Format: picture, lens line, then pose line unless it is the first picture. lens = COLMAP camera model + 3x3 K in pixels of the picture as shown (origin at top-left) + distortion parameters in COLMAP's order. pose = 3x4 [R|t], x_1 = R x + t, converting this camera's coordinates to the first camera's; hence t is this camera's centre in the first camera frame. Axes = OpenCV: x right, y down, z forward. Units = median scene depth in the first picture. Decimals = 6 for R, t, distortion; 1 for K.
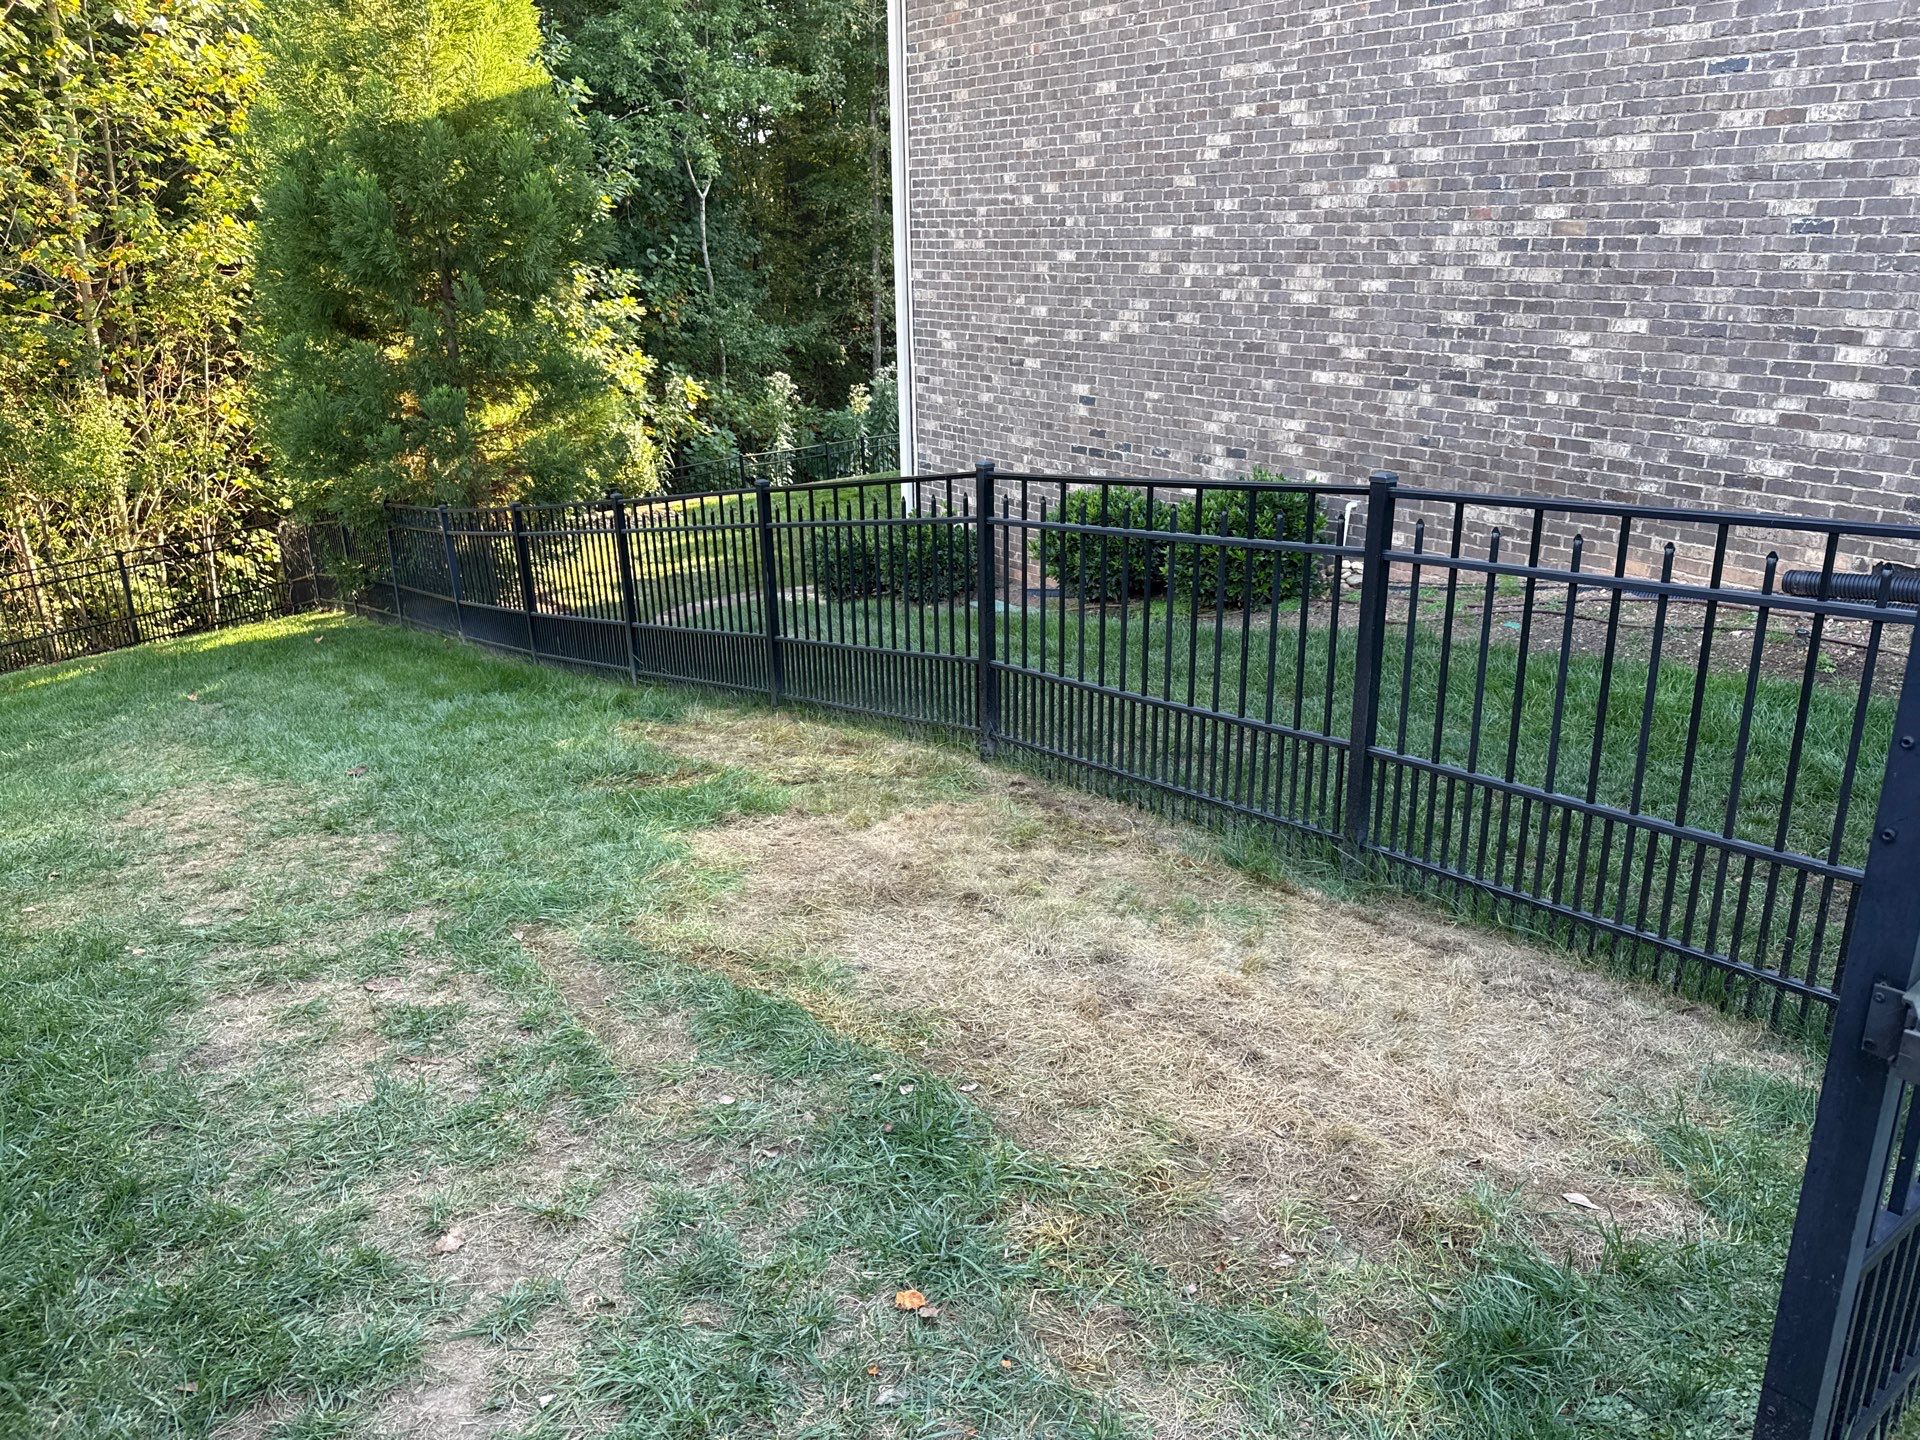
lens RADIAL K [[1343.2, 0, 942.1], [0, 1343.2, 733.7], [0, 0, 1]] dist [-0.004348, -0.004234]
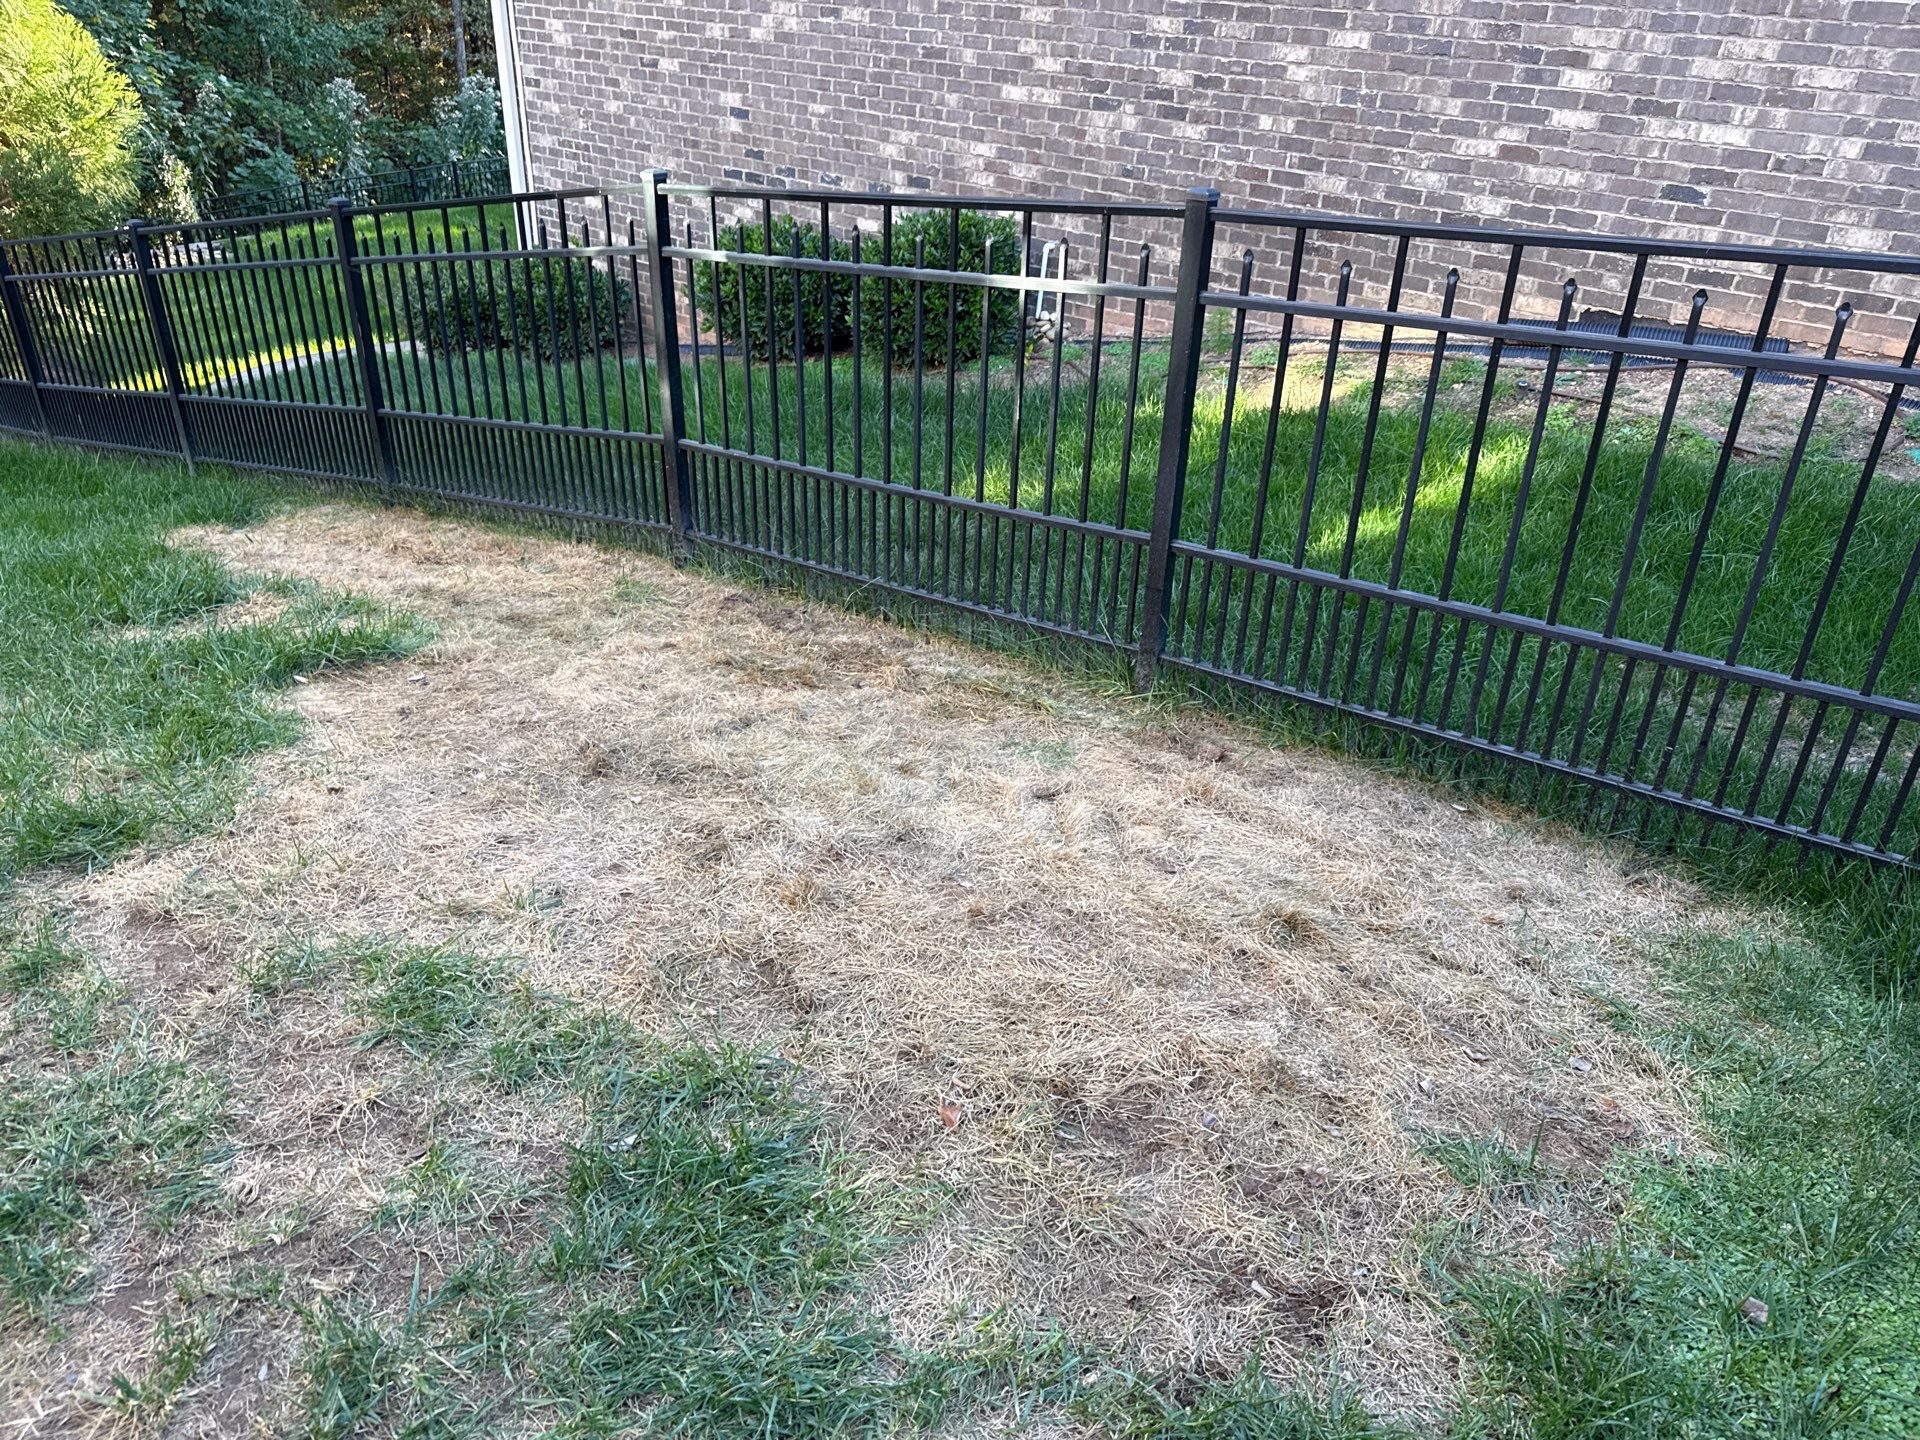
lens RADIAL K [[1358.9, 0, 960.0], [0, 1358.9, 720.0], [0, 0, 1]] dist [0.018860, -0.008507]
pose [[0.962013, -0.078182, 0.261569, -0.019249], [0.034736, 0.985383, 0.166772, -0.012934], [-0.270784, -0.151351, 0.950668, 0.117154]]
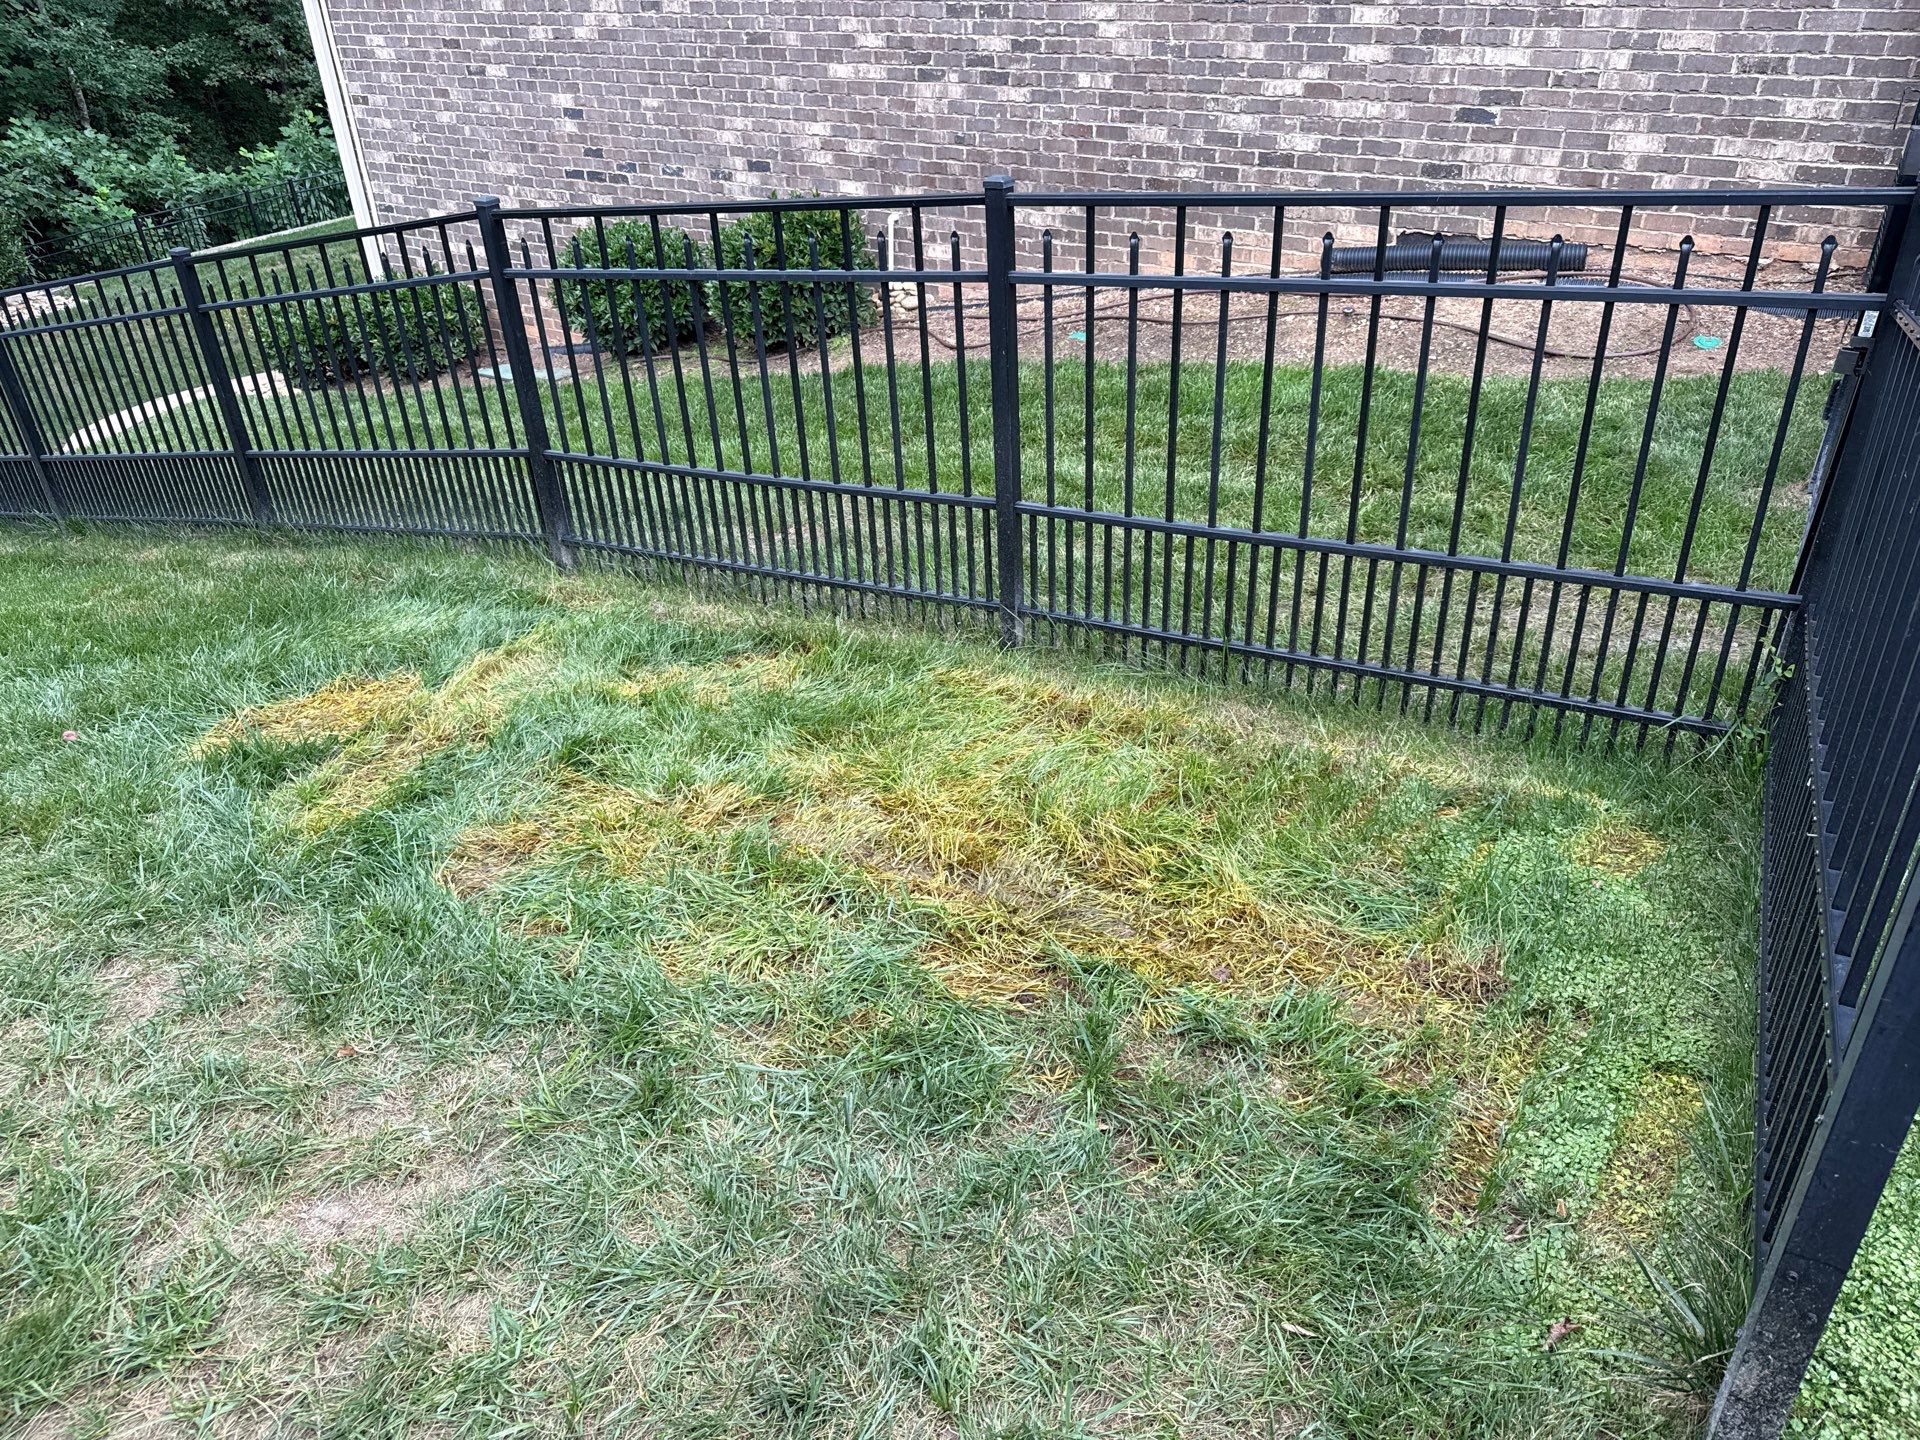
lens RADIAL K [[1366.1, 0, 953.9], [0, 1366.1, 713.7], [0, 0, 1]] dist [0.013108, -0.001501]
pose [[0.930972, -0.194216, 0.309147, -0.014303], [0.139019, 0.971555, 0.191717, -0.016118], [-0.337588, -0.135506, 0.931490, 0.076999]]
